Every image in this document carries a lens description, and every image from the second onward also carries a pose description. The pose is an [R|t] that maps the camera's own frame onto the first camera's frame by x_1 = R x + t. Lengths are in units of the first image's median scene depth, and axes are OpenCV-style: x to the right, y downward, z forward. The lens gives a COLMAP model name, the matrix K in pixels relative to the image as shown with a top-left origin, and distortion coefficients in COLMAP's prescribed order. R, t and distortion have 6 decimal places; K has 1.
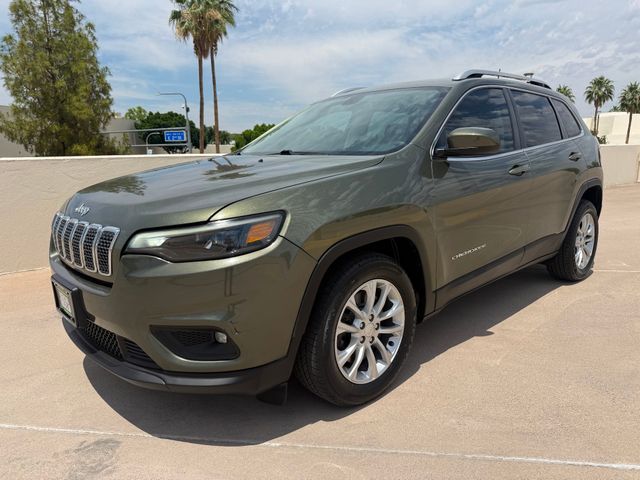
lens RADIAL K [[469.8, 0, 321.4], [0, 469.8, 252.0], [0, 0, 1]] dist [0.026131, -0.025464]
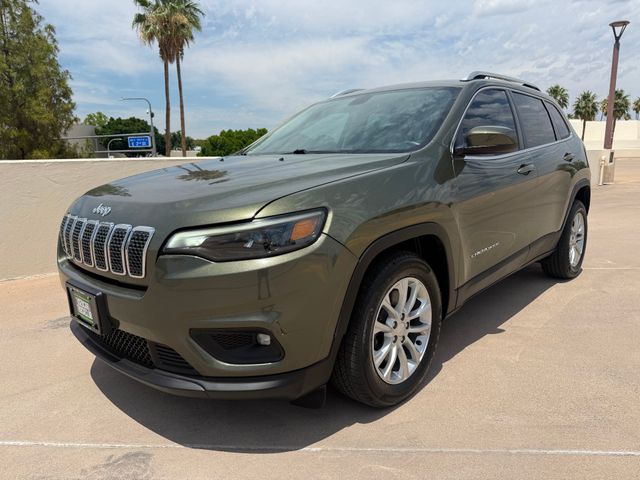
lens RADIAL K [[469.8, 0, 323.8], [0, 469.8, 252.0], [0, 0, 1]] dist [0.026131, -0.025464]
pose [[0.997221, -0.016758, 0.072589, -0.120753], [0.017672, 0.999772, -0.011965, 0.012271], [-0.072372, 0.013215, 0.997290, 0.021935]]
